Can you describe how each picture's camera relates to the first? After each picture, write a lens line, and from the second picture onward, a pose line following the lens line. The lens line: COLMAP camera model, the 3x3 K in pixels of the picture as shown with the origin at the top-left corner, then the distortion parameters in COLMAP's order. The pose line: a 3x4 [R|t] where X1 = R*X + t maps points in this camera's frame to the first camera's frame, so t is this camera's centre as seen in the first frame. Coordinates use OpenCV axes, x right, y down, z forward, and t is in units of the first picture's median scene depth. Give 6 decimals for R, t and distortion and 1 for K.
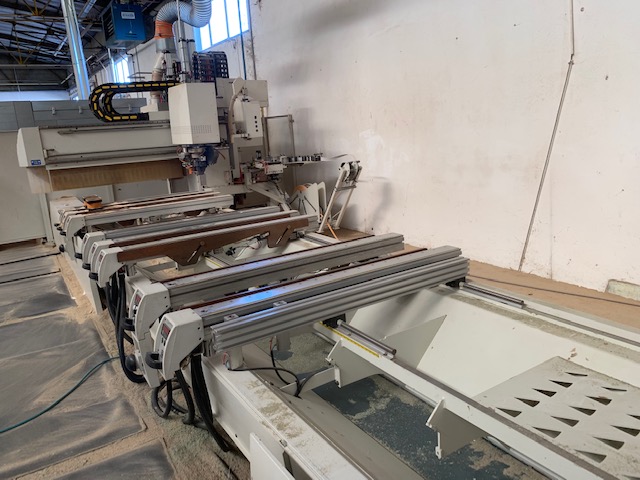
lens RADIAL K [[492.2, 0, 318.9], [0, 492.2, 234.4], [0, 0, 1]] dist [0.025099, -0.030450]
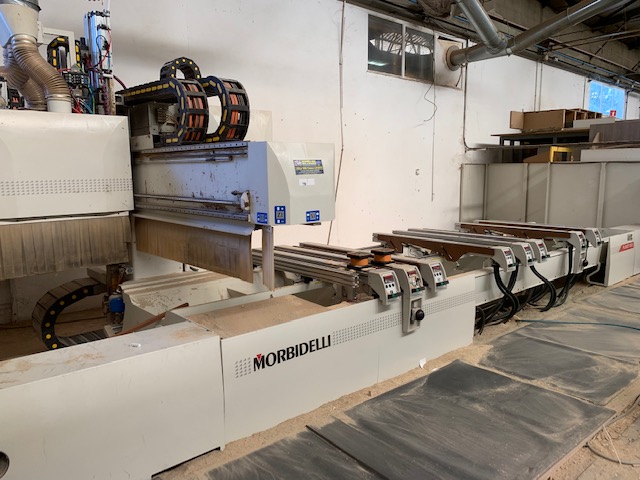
lens RADIAL K [[492.2, 0, 321.3], [0, 492.2, 239.7], [0, 0, 1]] dist [0.025099, -0.030450]
pose [[-0.159286, -0.070085, 0.984742, -0.926921], [0.234659, 0.966202, 0.106723, -0.148165], [-0.958939, 0.248078, -0.137456, 0.929782]]
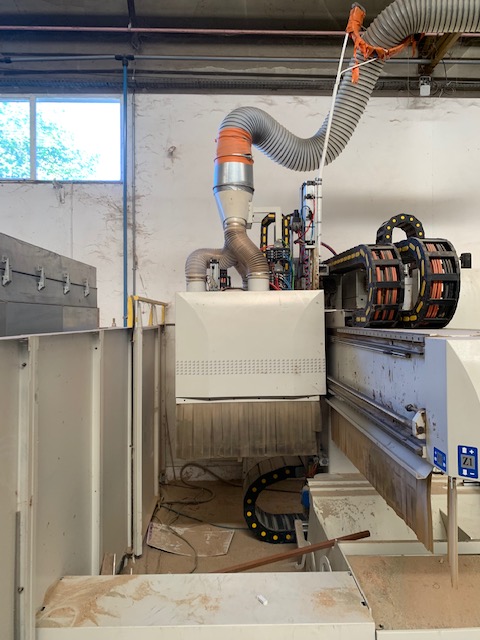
lens RADIAL K [[492.2, 0, 243.2], [0, 492.2, 314.2], [0, 0, 1]] dist [0.025099, -0.030450]
pose [[0.508704, 0.067441, 0.858296, -0.799111], [0.163825, 0.971129, -0.173405, -0.177560], [-0.845211, 0.228822, 0.482969, 0.864144]]
